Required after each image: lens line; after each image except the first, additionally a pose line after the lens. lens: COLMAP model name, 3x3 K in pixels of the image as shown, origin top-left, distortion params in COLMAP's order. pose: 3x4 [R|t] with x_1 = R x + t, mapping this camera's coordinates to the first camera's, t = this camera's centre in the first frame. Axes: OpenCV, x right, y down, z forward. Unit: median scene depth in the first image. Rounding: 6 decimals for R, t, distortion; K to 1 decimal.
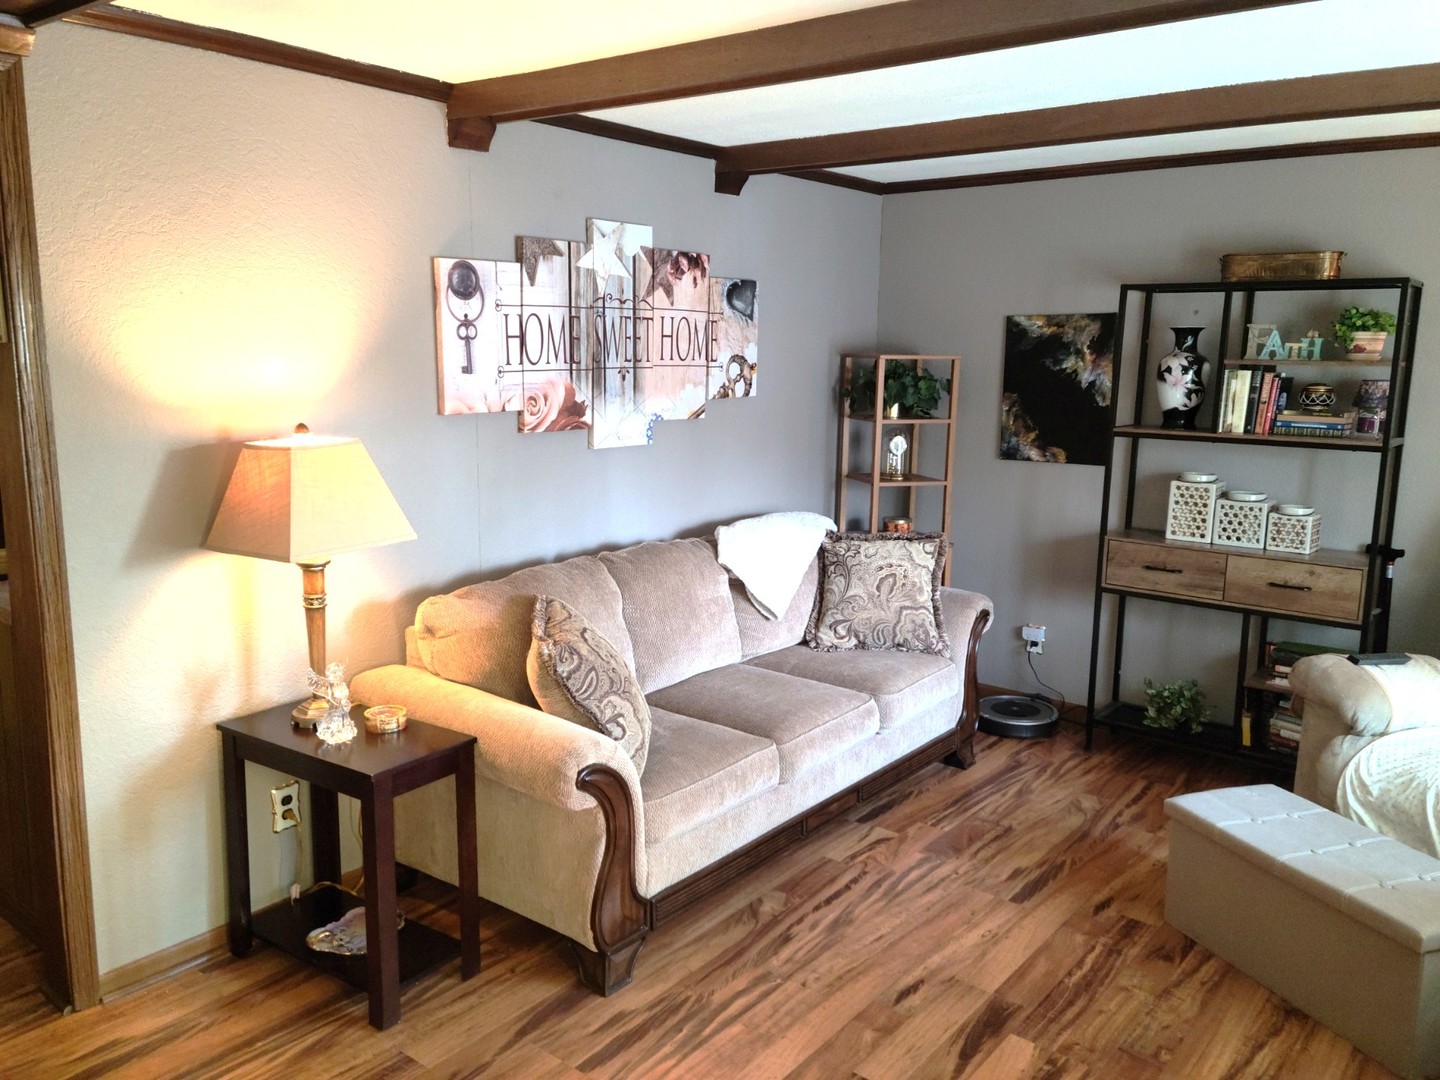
lens RADIAL K [[1147.0, 0, 713.0], [0, 1147.0, 548.0], [0, 0, 1]] dist [0.142972, -0.136555]
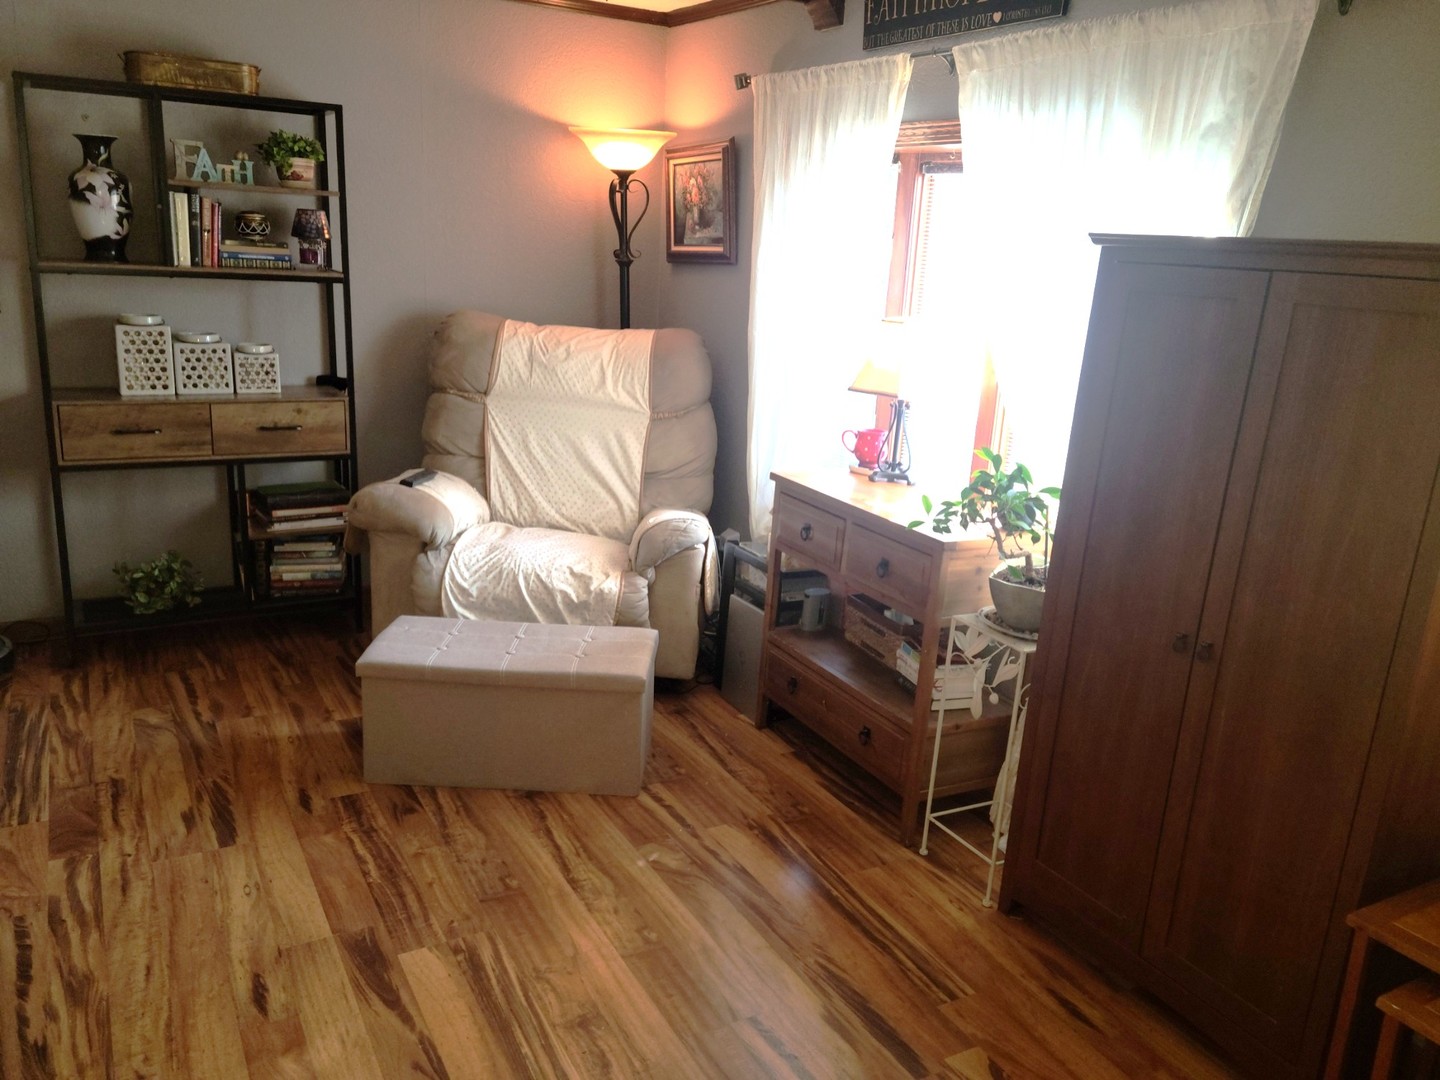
lens RADIAL K [[1147.0, 0, 713.0], [0, 1147.0, 548.0], [0, 0, 1]] dist [0.142972, -0.136555]
pose [[0.374408, -0.244333, 0.894494, -0.260083], [0.123622, 0.969201, 0.212995, -0.031947], [-0.918986, 0.030833, 0.393082, 0.290202]]
